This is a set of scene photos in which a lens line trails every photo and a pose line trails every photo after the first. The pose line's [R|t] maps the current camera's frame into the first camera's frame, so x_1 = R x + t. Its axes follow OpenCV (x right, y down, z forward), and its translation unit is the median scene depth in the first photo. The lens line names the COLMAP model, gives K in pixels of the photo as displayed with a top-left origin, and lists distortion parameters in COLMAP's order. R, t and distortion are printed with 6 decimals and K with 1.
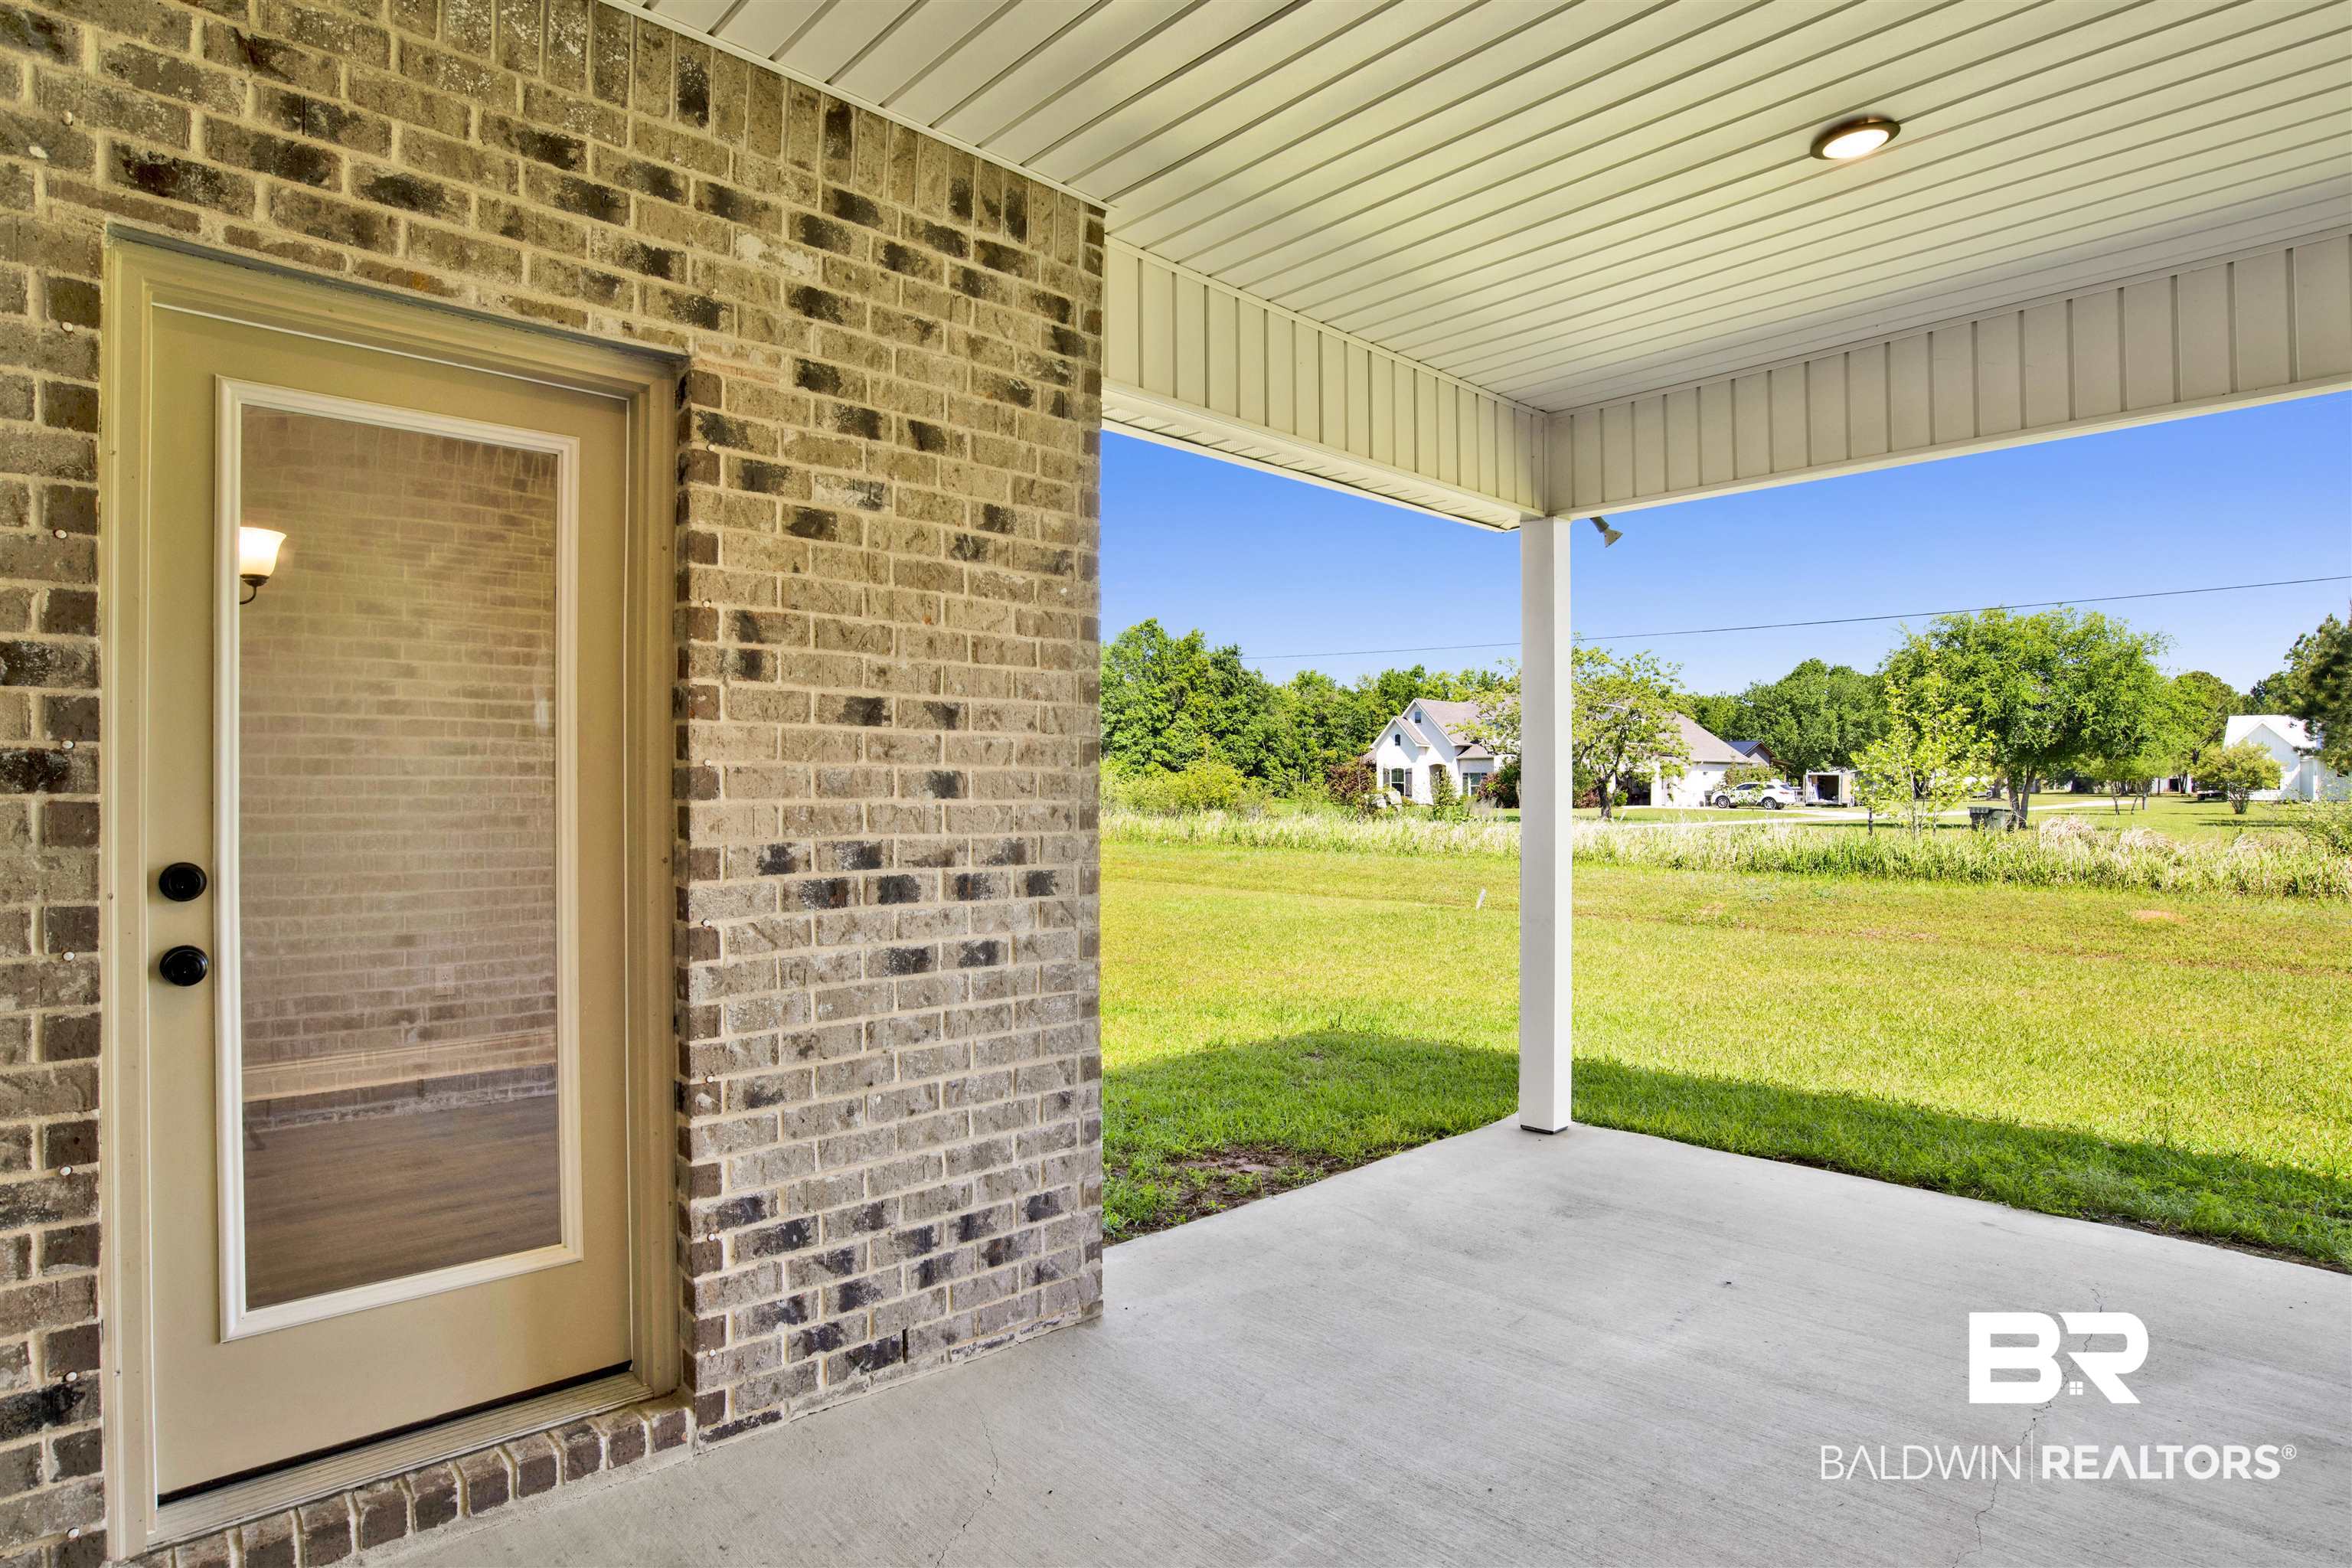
lens RADIAL K [[1202.8, 0, 1176.0], [0, 1202.8, 784.0], [0, 0, 1]] dist [-0.072541, 0.028456]
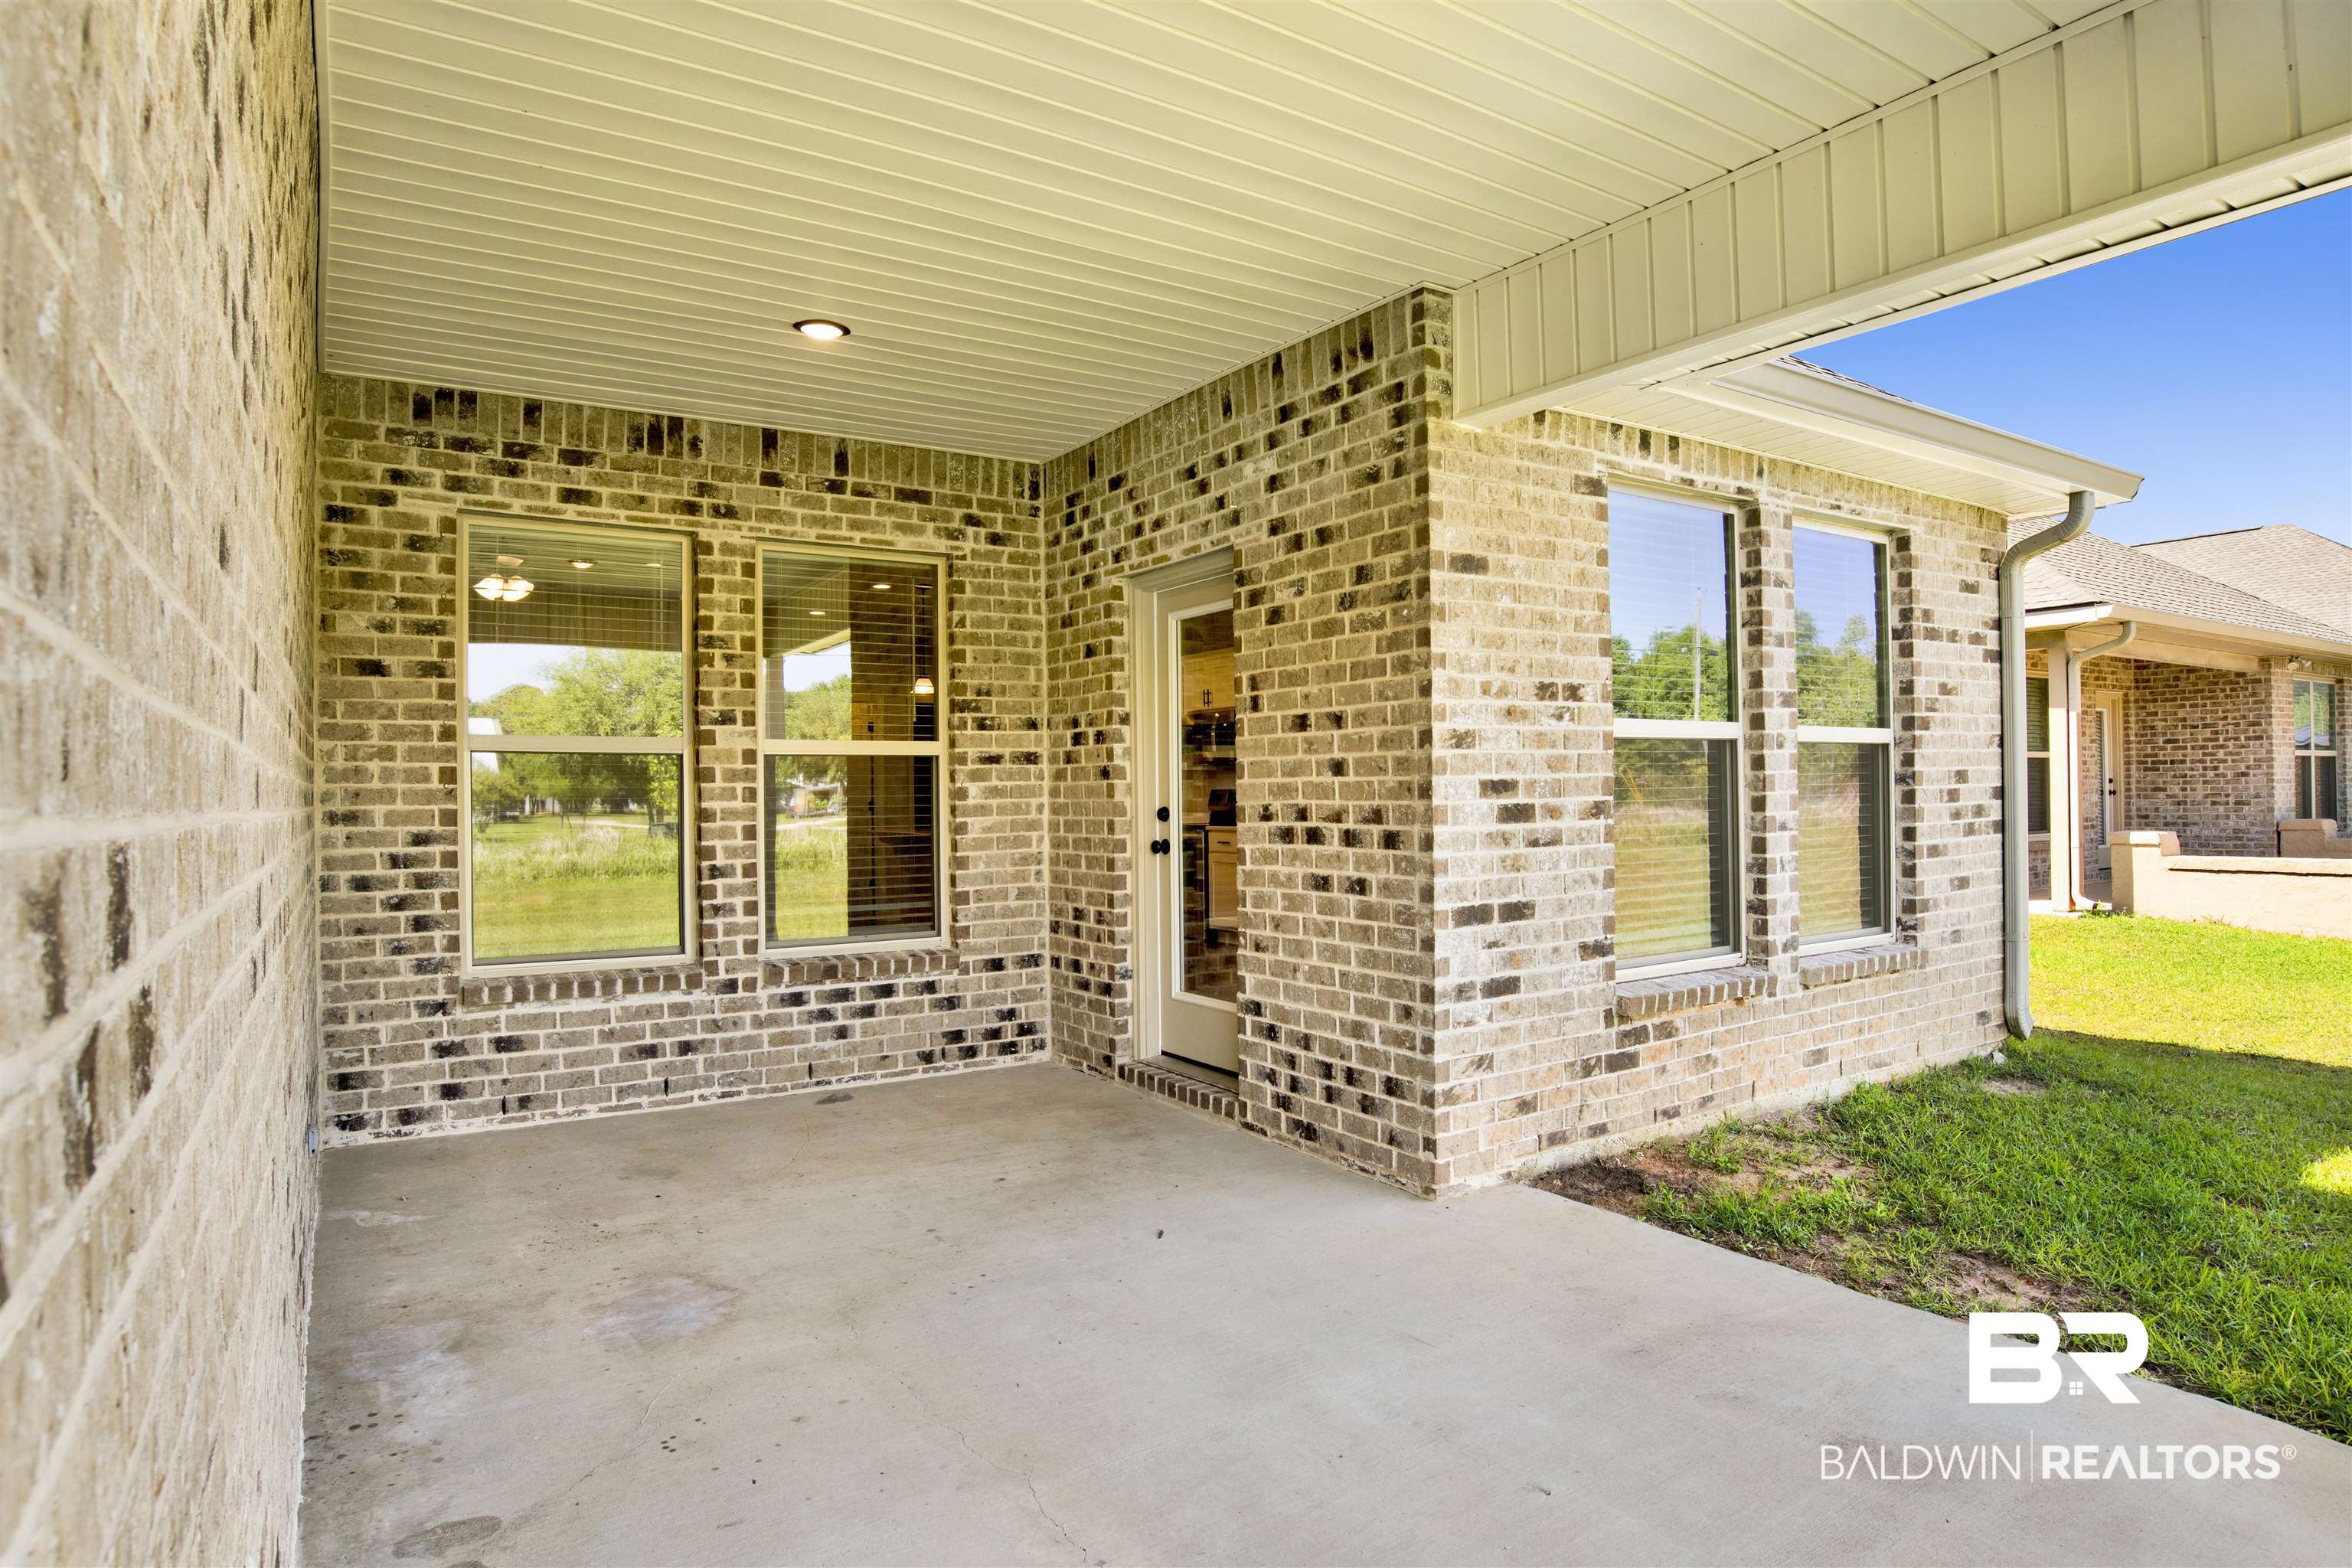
lens RADIAL K [[1327.1, 0, 1176.0], [0, 1327.1, 784.0], [0, 0, 1]] dist [-0.057535, 0.000623]
pose [[-0.164822, -0.007809, -0.986292, 1.477365], [0.016822, 0.999801, -0.010728, 0.036214], [0.986180, -0.018360, -0.164658, 1.096375]]
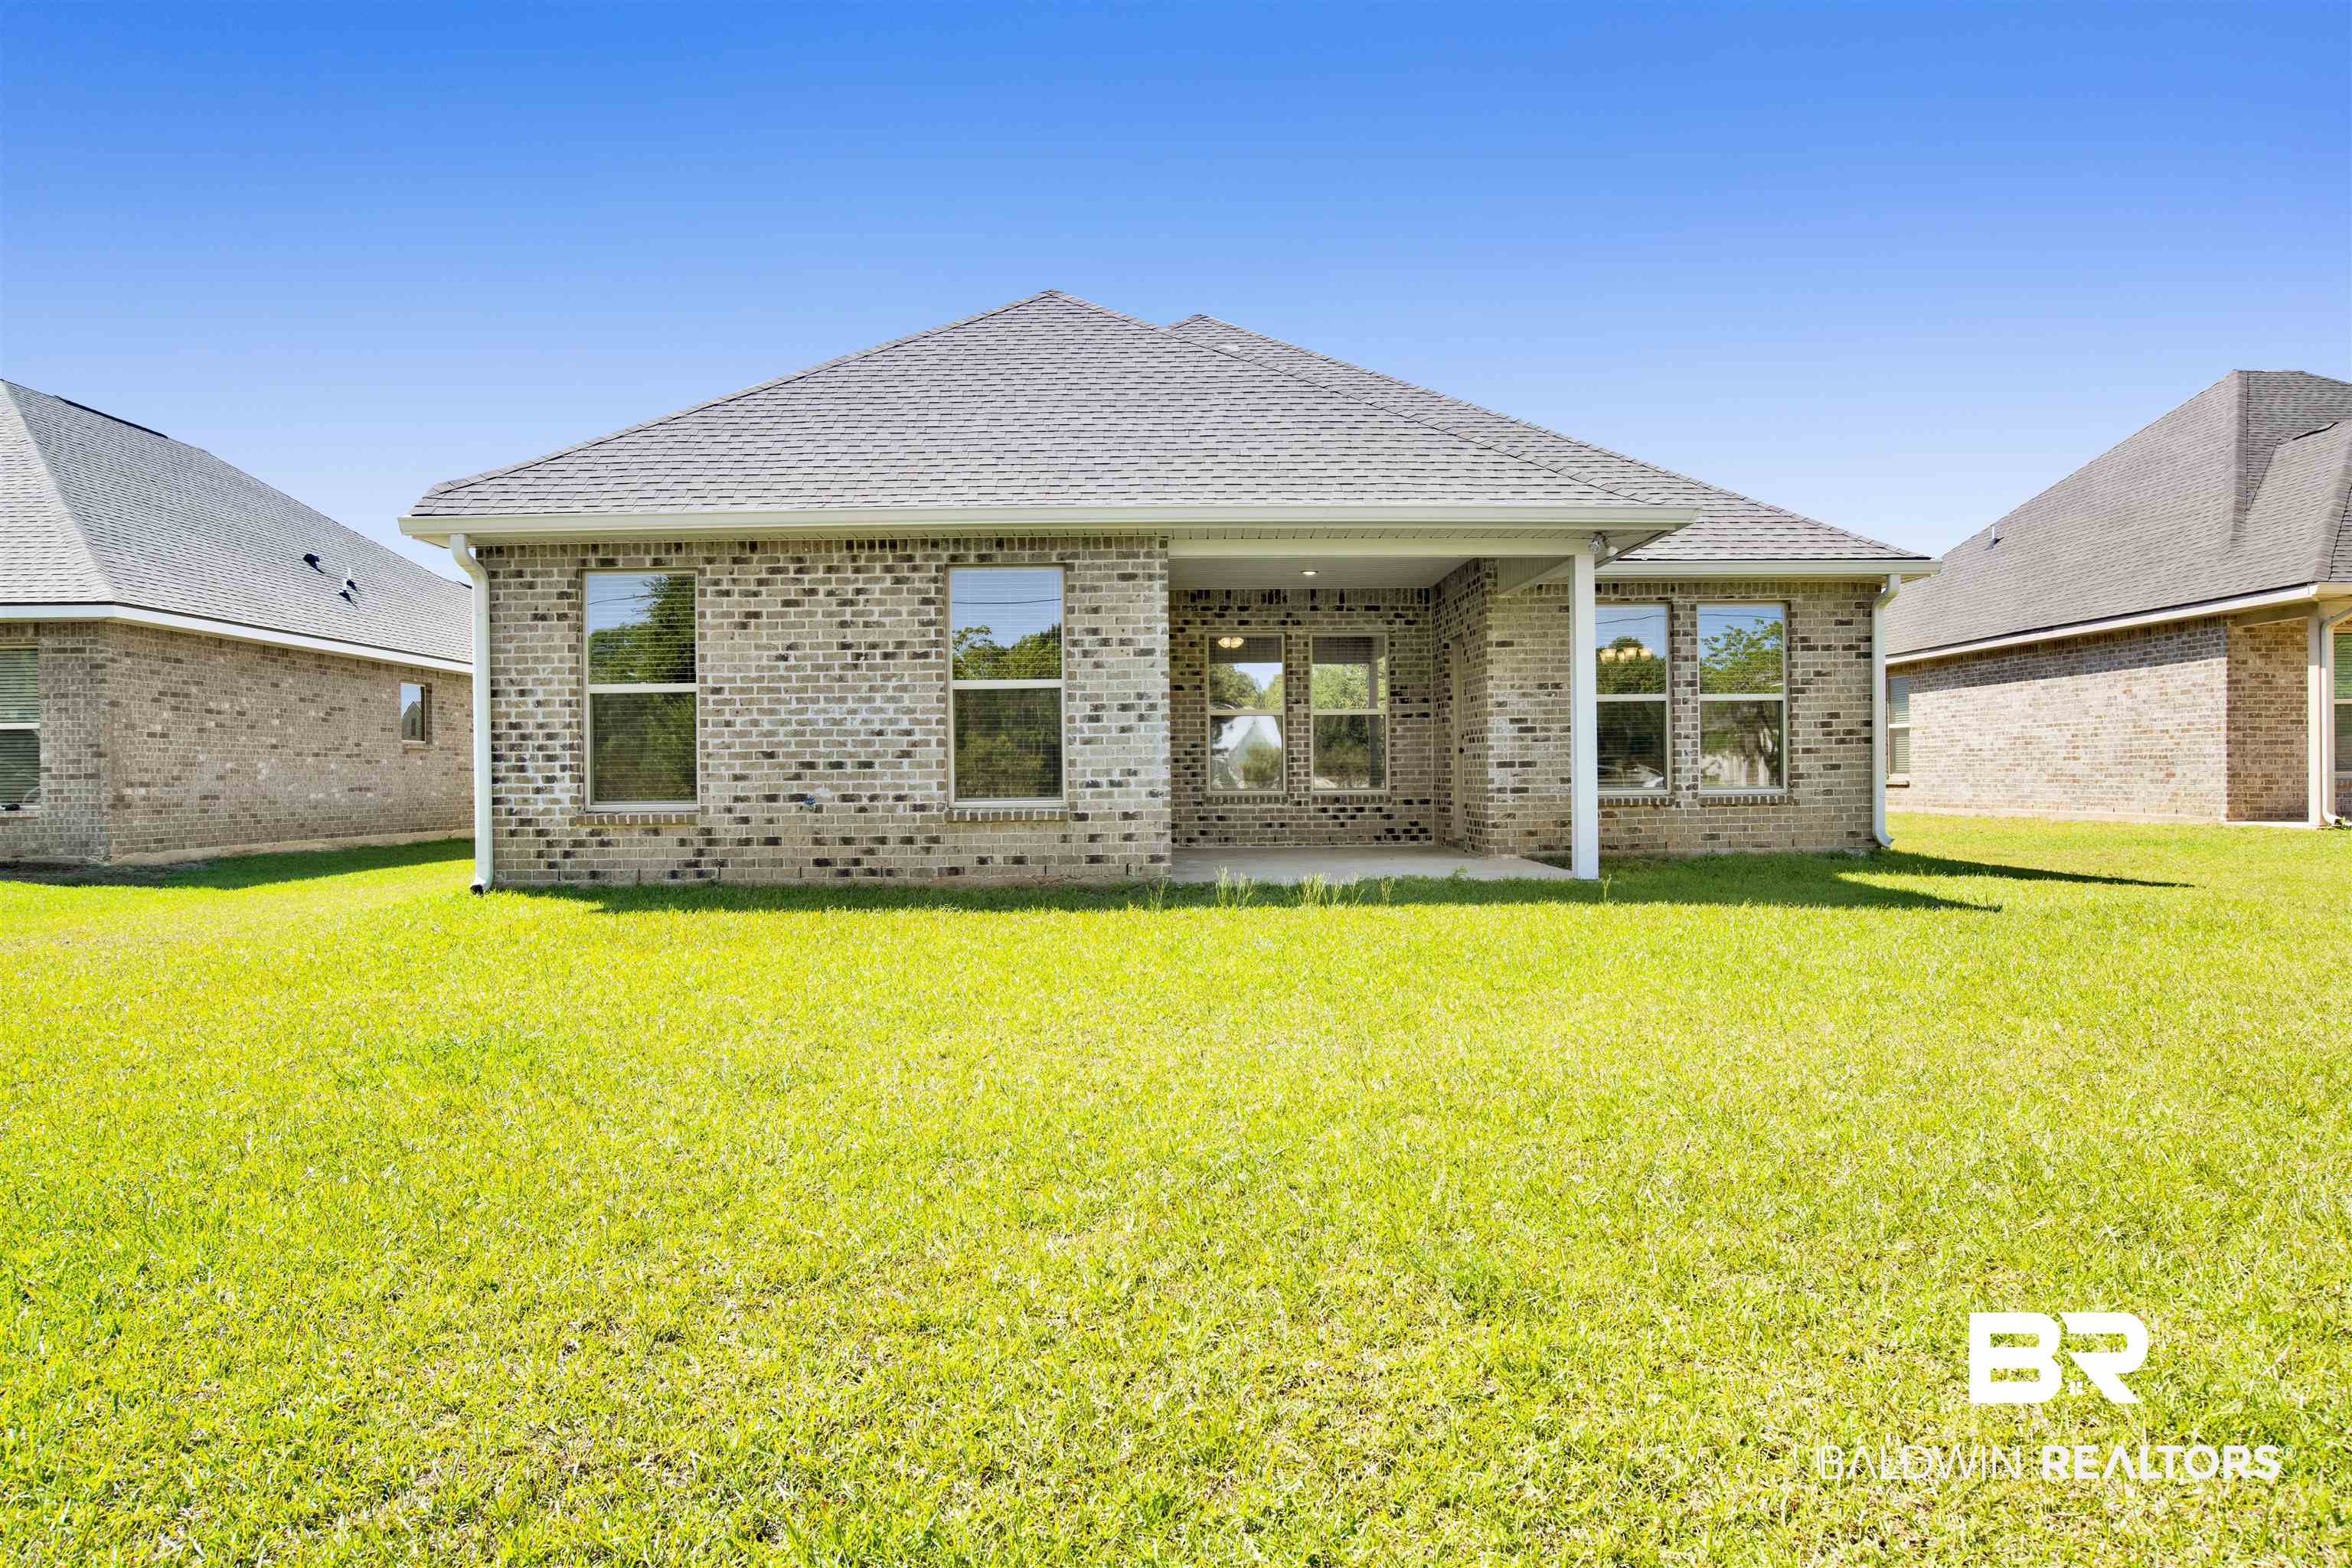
lens RADIAL K [[1460.8, 0, 1176.0], [0, 1460.8, 784.0], [0, 0, 1]] dist [-0.064495, 0.003849]
pose [[-0.658095, 0.007312, -0.752899, 4.412216], [0.012983, 0.999914, -0.001638, 0.241492], [0.752823, -0.010853, -0.658134, 3.634625]]
